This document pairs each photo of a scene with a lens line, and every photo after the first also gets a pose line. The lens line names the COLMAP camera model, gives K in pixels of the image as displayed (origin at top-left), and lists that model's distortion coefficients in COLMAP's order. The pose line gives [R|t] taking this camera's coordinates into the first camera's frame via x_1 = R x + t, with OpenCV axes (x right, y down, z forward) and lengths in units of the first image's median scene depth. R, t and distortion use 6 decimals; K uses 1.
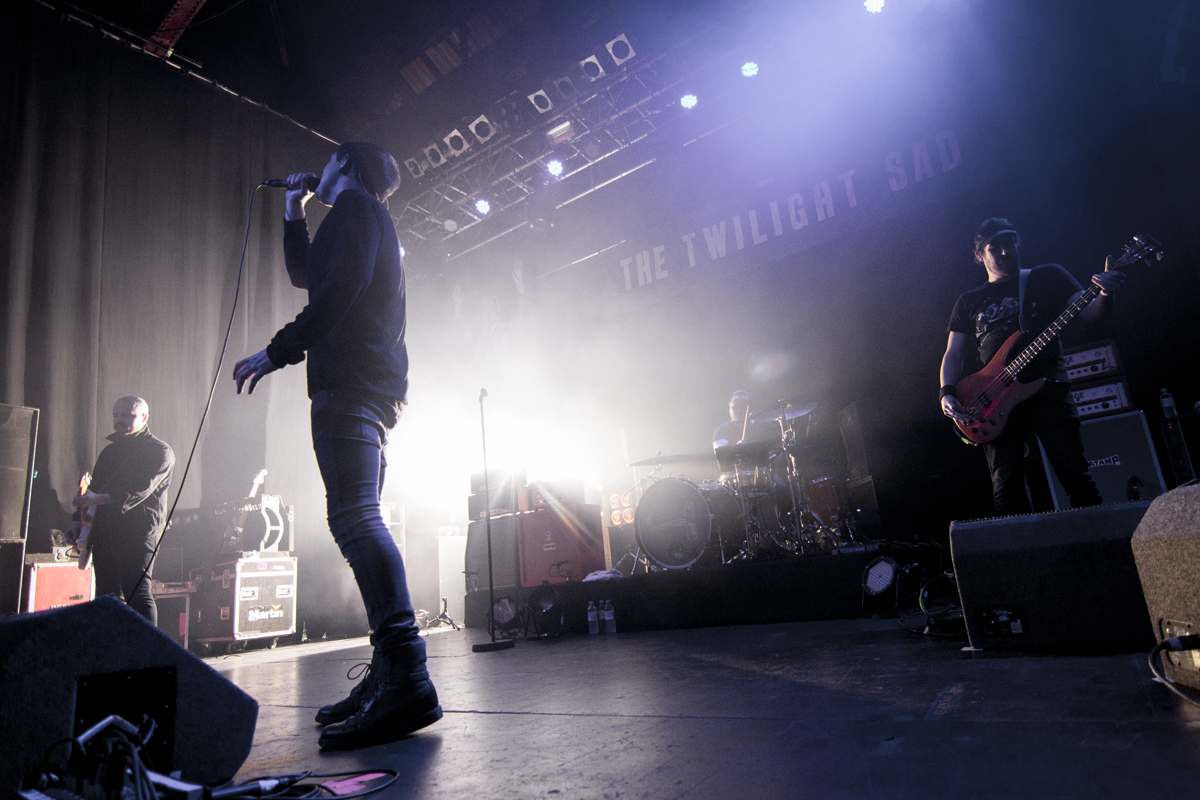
lens RADIAL K [[647.1, 0, 626.5], [0, 647.1, 404.9], [0, 0, 1]] dist [-0.026315, -0.000200]
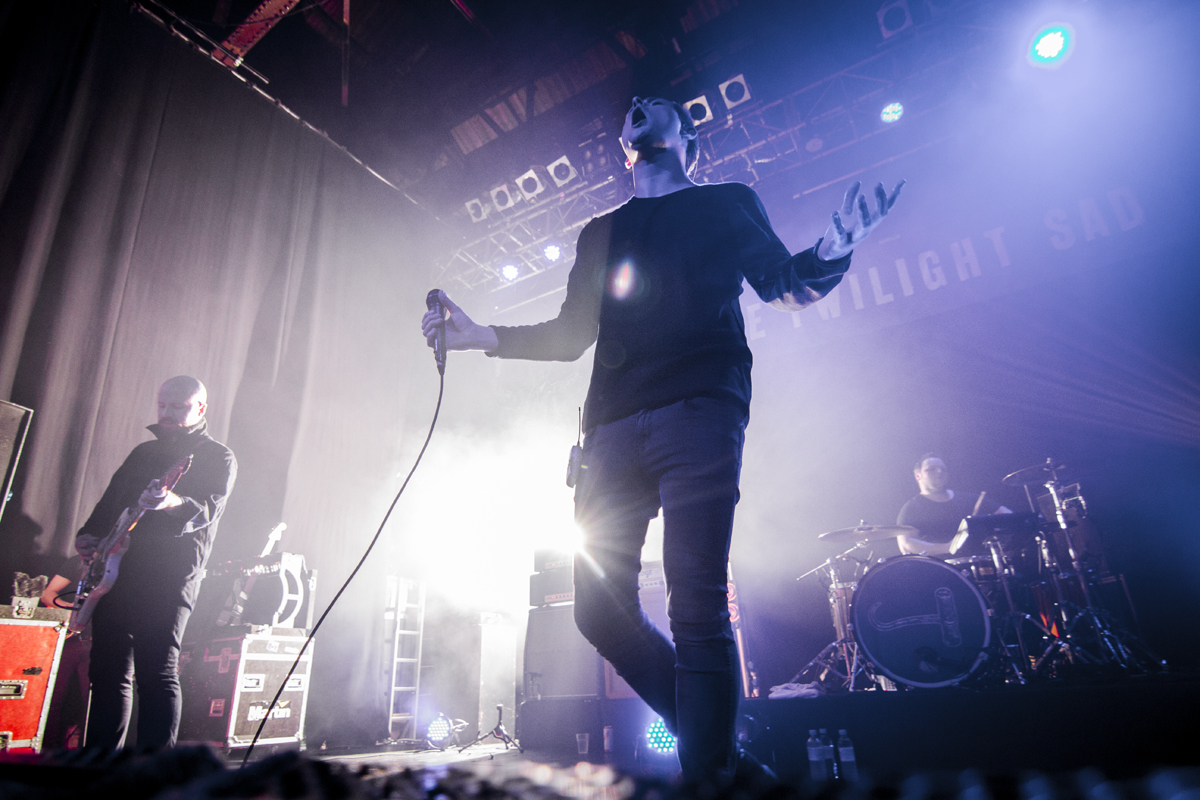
lens RADIAL K [[645.3, 0, 600.0], [0, 645.3, 400.0], [0, 0, 1]] dist [-0.011813, -0.007796]
pose [[0.997272, 0.073600, 0.005645, -0.199028], [-0.071701, 0.984037, -0.162882, 0.056716], [-0.017543, 0.162033, 0.986629, 0.180347]]
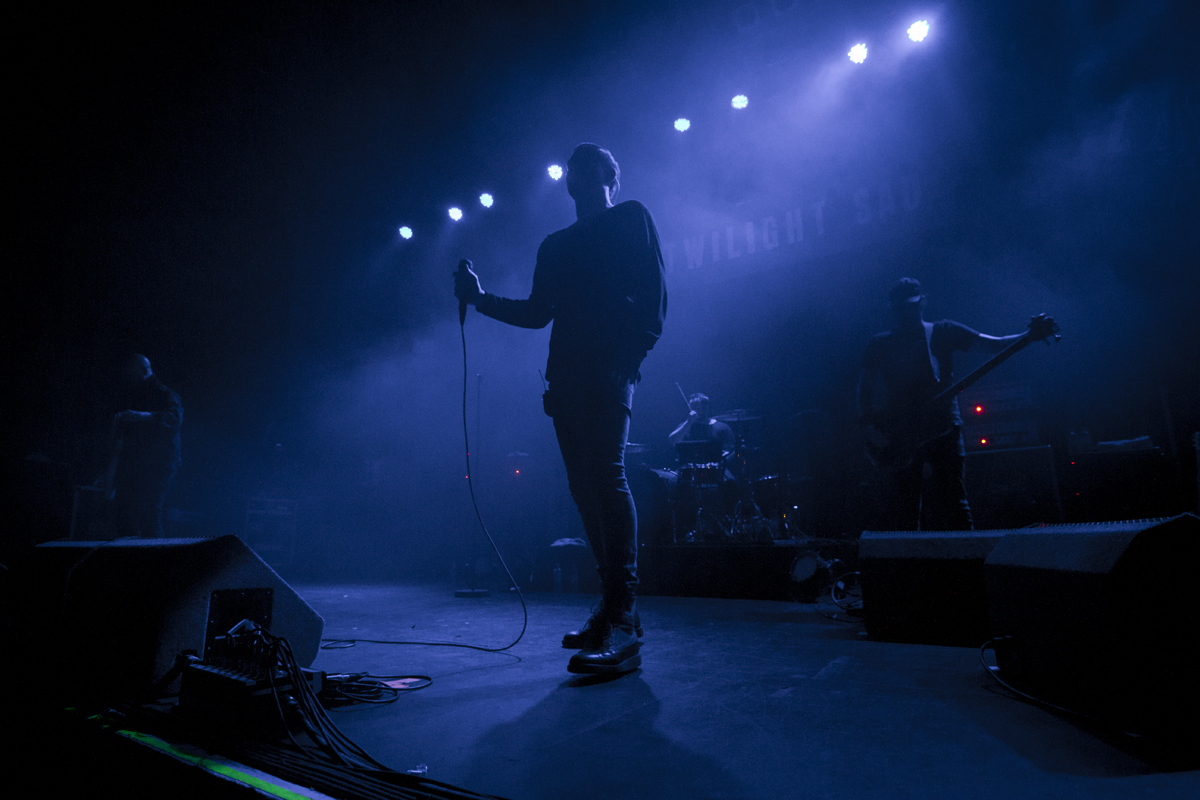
lens RADIAL K [[594.1, 0, 585.1], [0, 594.1, 407.1], [0, 0, 1]] dist [-0.024436, -0.001342]
pose [[0.995657, 0.091620, -0.016540, -0.008091], [-0.090953, 0.995155, 0.037346, -0.013410], [0.019882, -0.035679, 0.999166, -0.037020]]
